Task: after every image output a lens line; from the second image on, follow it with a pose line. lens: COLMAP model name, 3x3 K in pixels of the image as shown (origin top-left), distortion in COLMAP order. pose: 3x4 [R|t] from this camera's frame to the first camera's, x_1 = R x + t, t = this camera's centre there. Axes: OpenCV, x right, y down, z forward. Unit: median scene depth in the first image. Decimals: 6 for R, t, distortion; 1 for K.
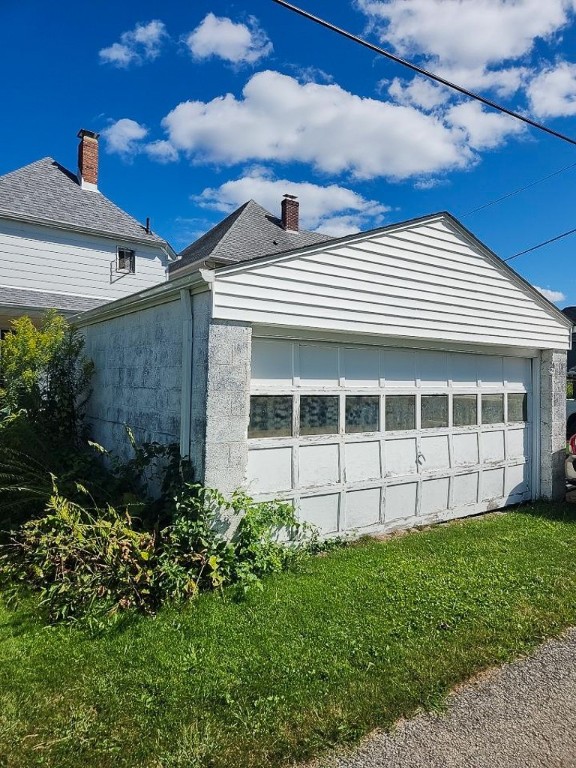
lens RADIAL K [[567.1, 0, 286.5], [0, 567.1, 393.7], [0, 0, 1]] dist [0.065784, -0.005517]
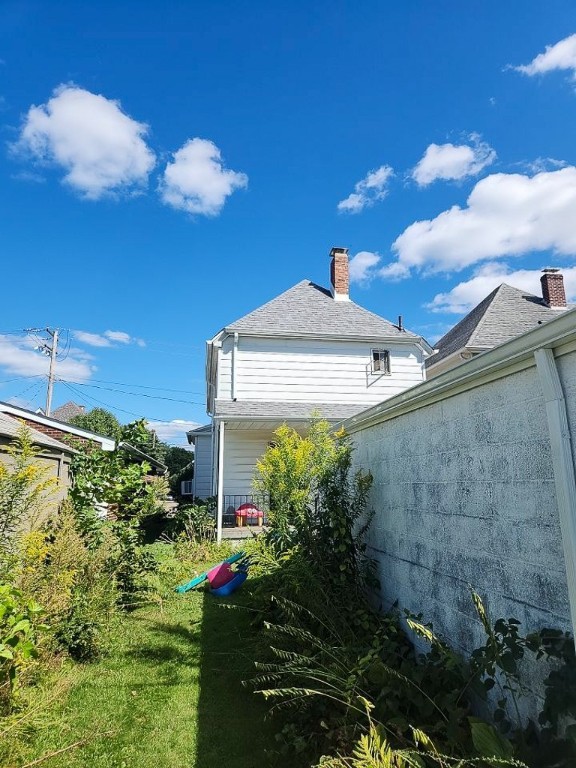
lens RADIAL K [[521.5, 0, 287.9], [0, 521.5, 373.5], [0, 0, 1]] dist [0.053159, -0.007869]
pose [[0.909117, -0.129340, -0.395950, -0.059976], [0.037689, 0.972213, -0.231044, -0.012750], [0.414831, 0.195123, 0.888730, 0.122216]]
